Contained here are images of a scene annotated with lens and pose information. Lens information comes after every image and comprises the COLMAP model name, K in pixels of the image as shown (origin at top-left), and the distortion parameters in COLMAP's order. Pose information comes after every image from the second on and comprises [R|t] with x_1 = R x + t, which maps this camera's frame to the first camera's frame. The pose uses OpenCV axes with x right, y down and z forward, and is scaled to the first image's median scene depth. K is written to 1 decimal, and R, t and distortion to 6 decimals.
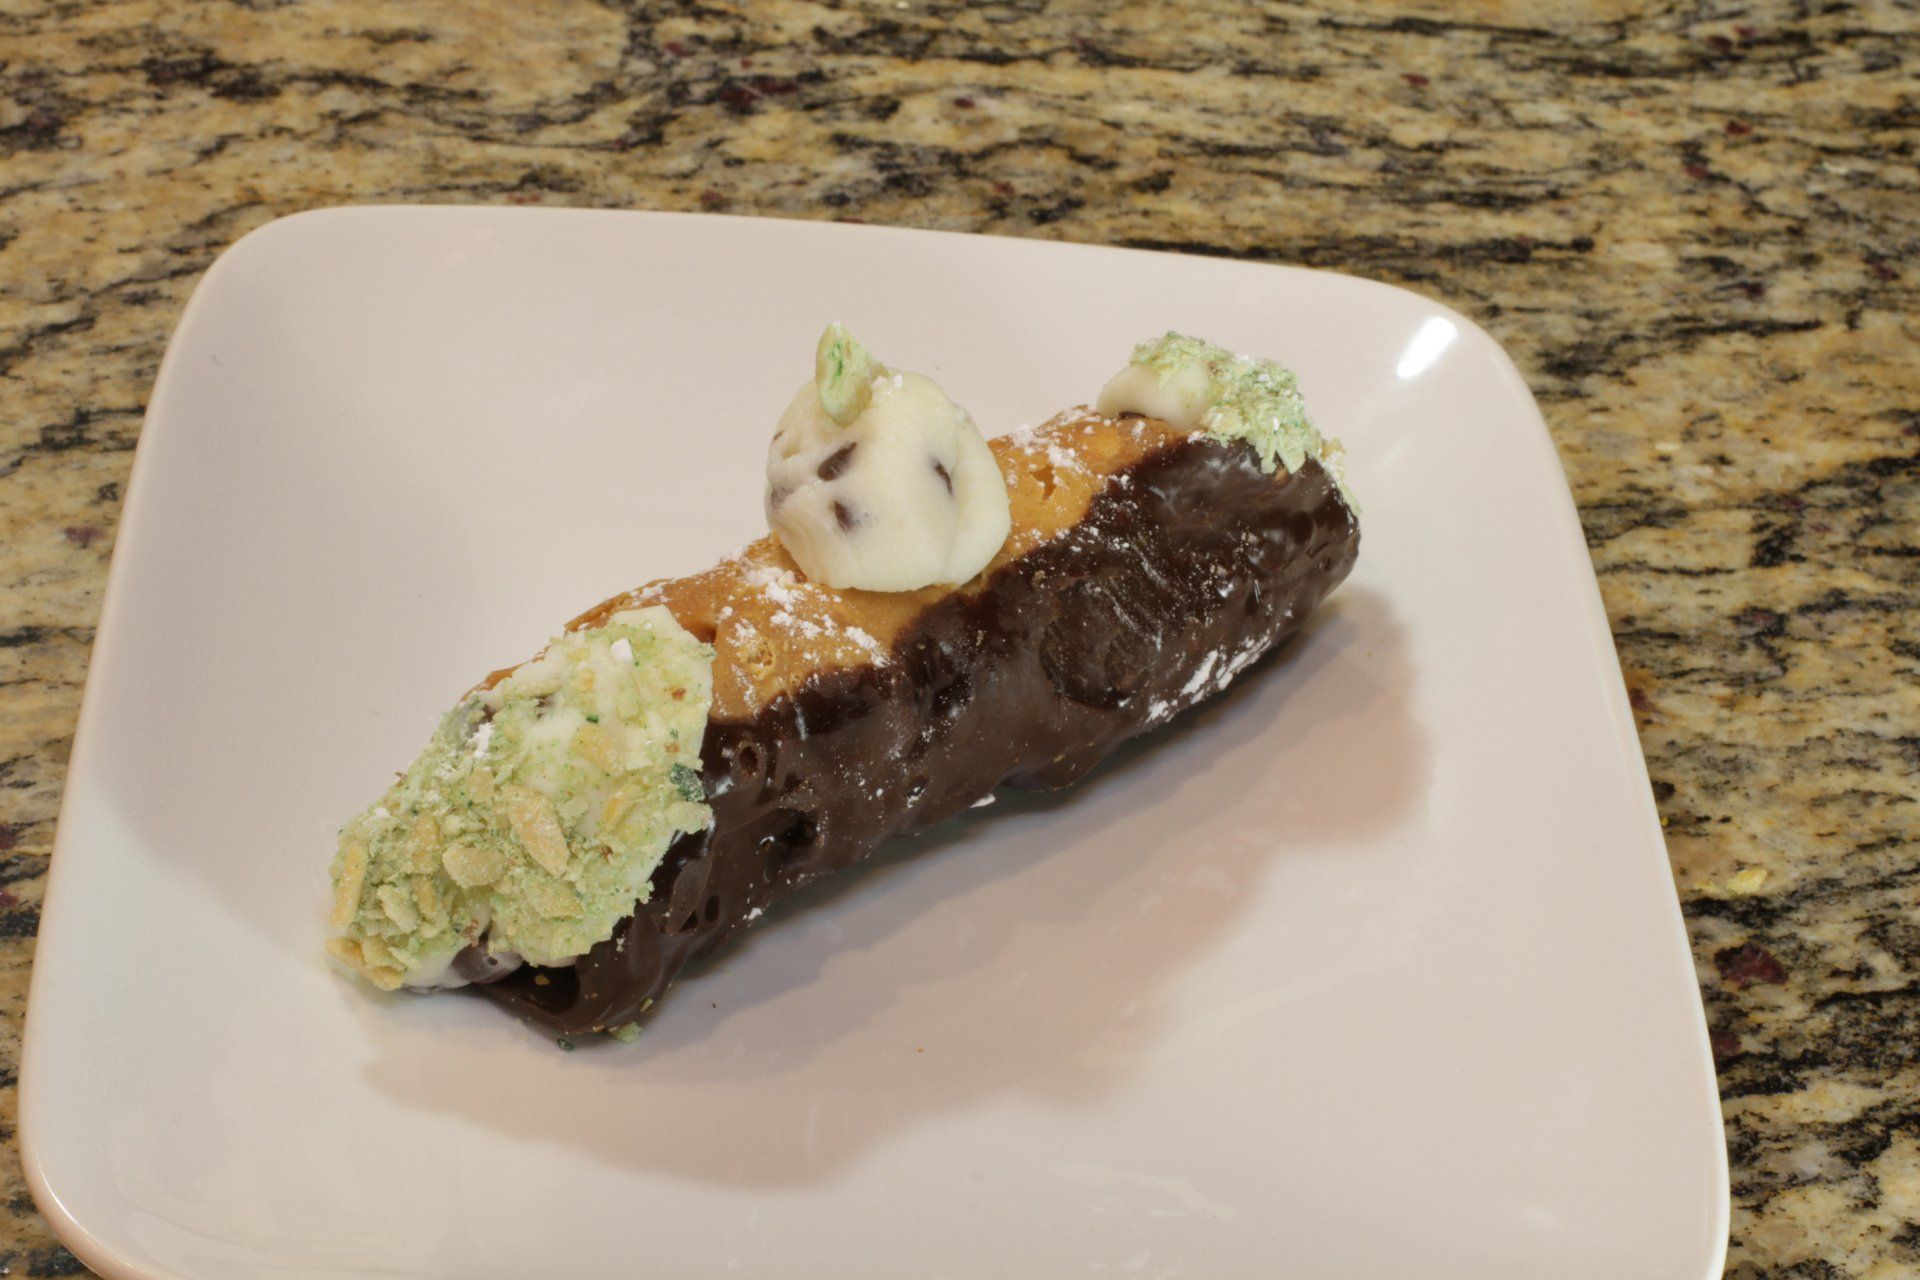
lens RADIAL K [[4822.5, 0, 936.9], [0, 4822.5, 784.9], [0, 0, 1]] dist [-0.165643, 0.000000]
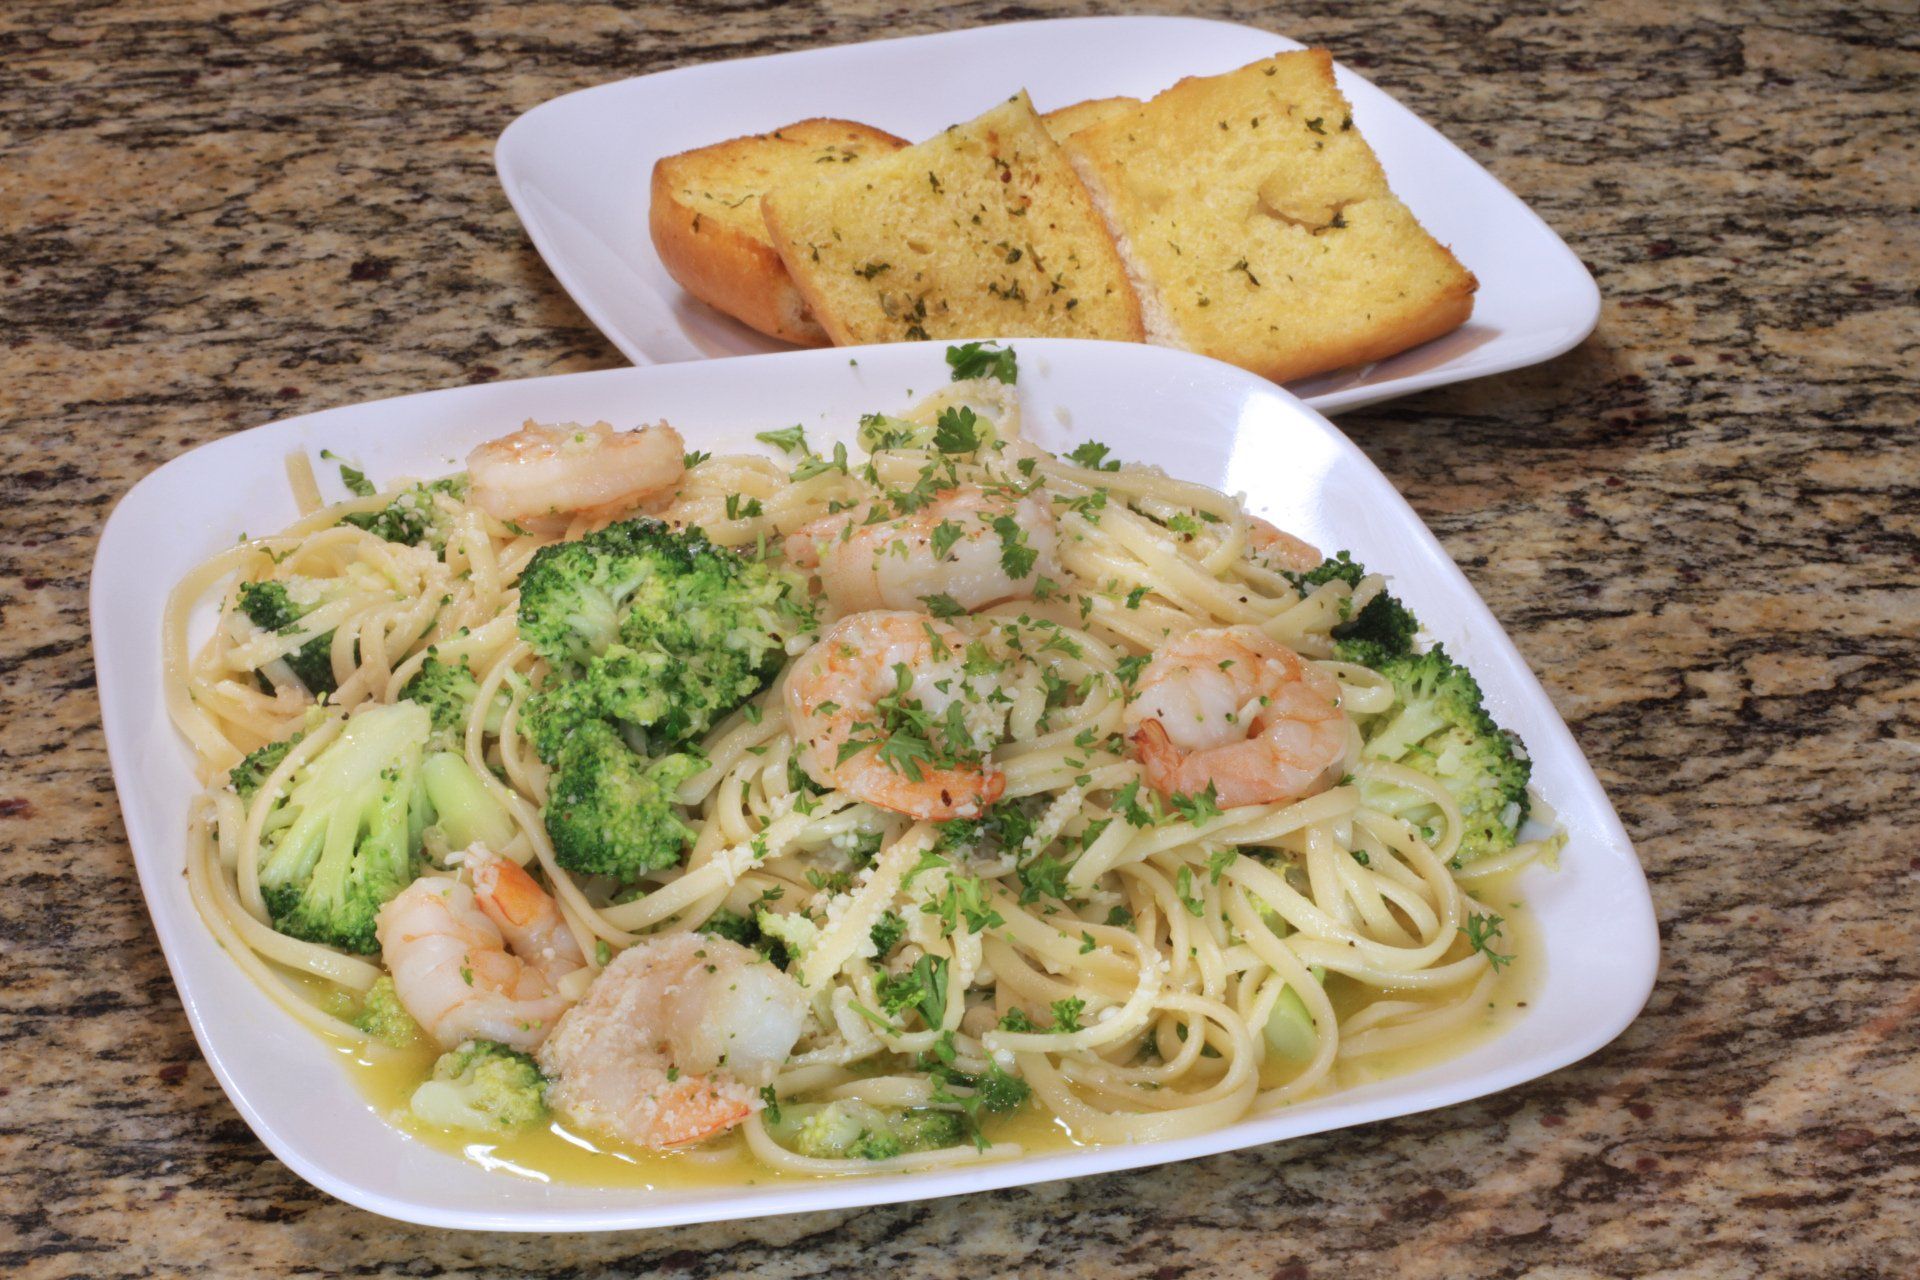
lens RADIAL K [[4822.5, 0, 969.3], [0, 4822.5, 648.7], [0, 0, 1]] dist [-0.165643, 0.000000]
pose [[0.990809, -0.008383, -0.135007, 0.182327], [-0.006274, 0.994156, -0.107772, 0.075633], [0.135121, 0.107629, 0.984966, -0.482699]]
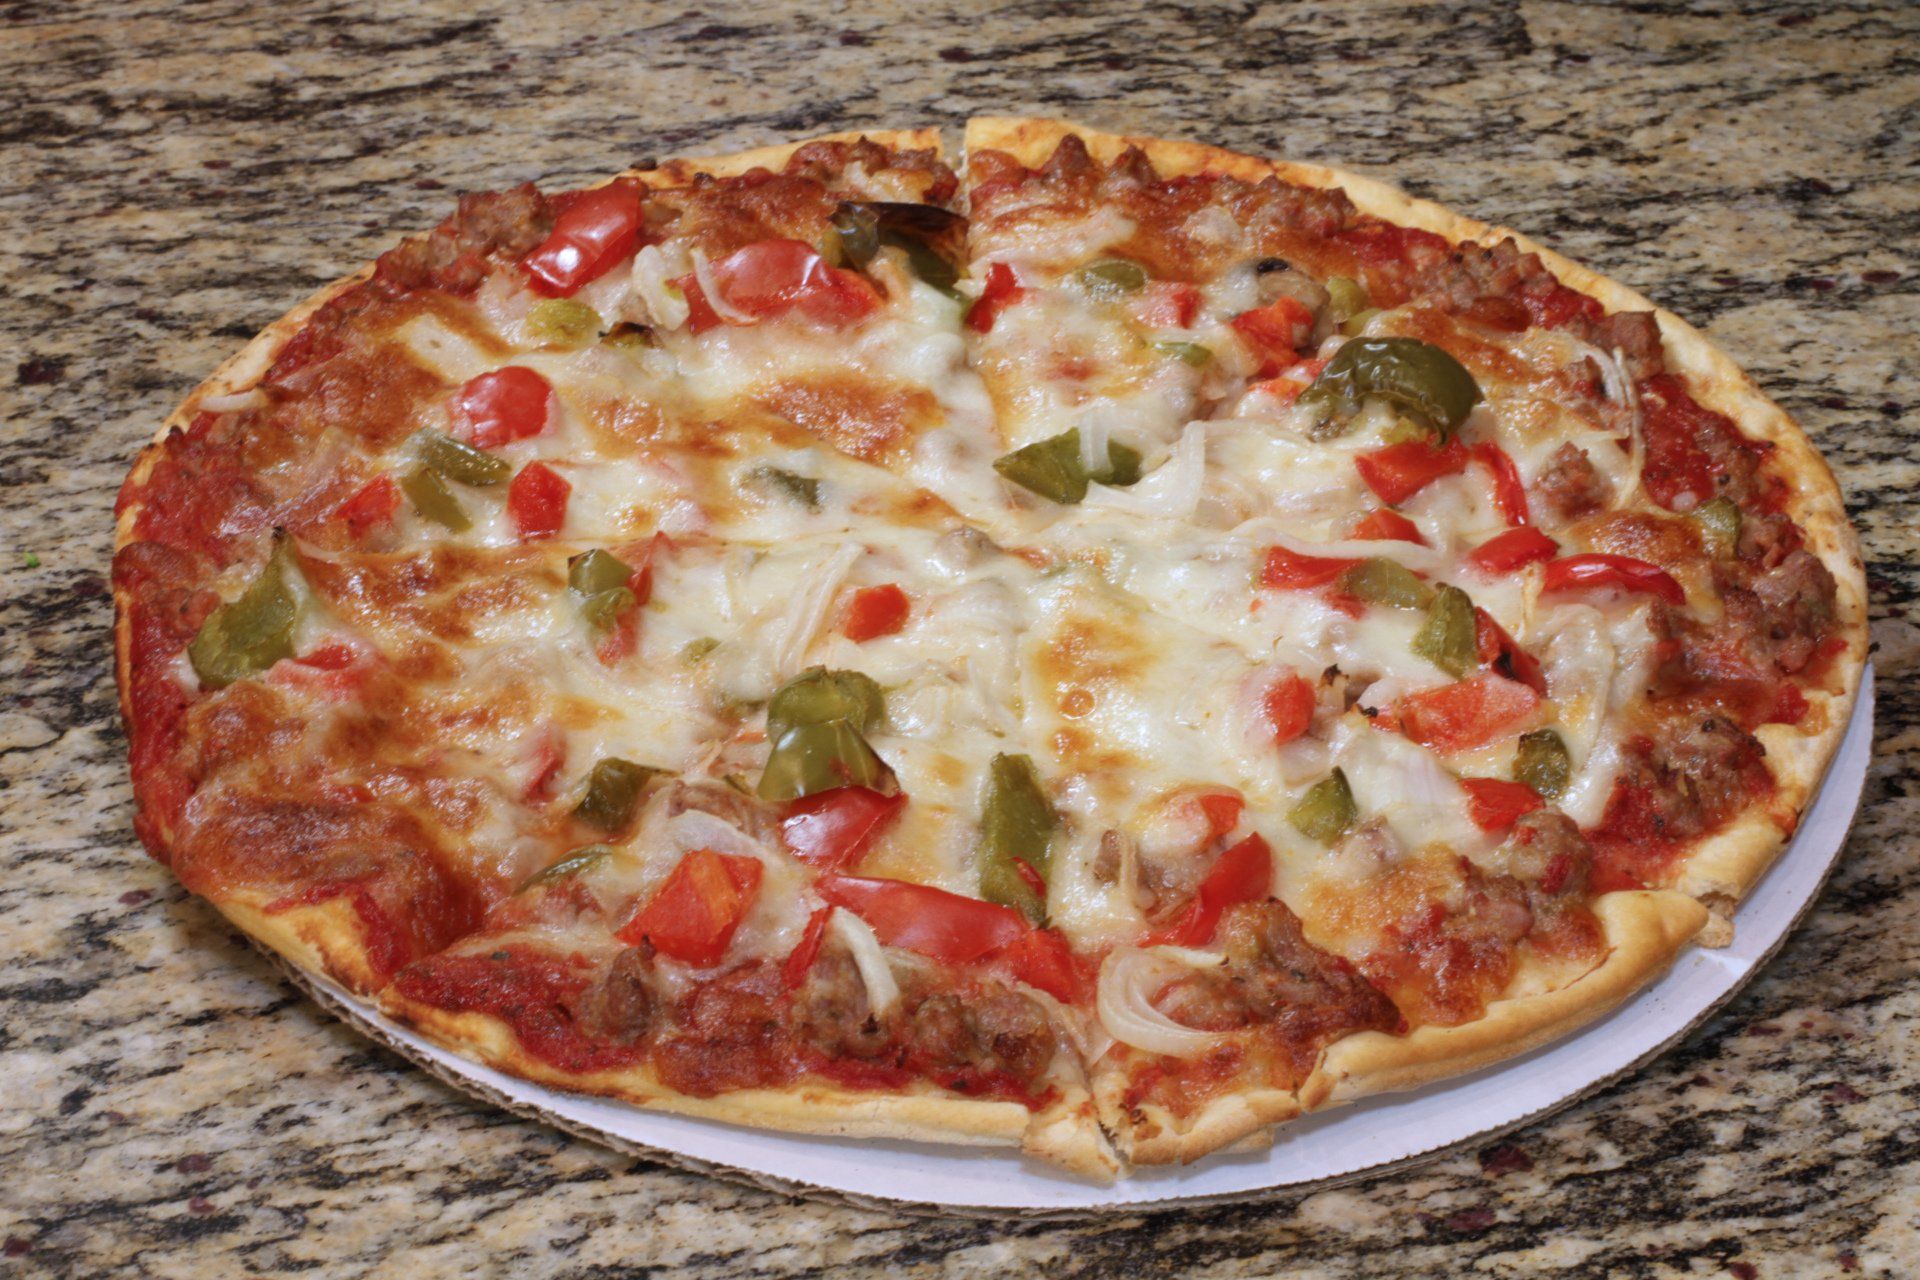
lens RADIAL K [[4822.5, 0, 966.3], [0, 4822.5, 558.6], [0, 0, 1]] dist [-0.165643, 0.000000]
pose [[0.996601, -0.081068, -0.014667, 0.043375], [0.078583, 0.988885, -0.126221, 0.023743], [0.024737, 0.124640, 0.991894, -0.286518]]
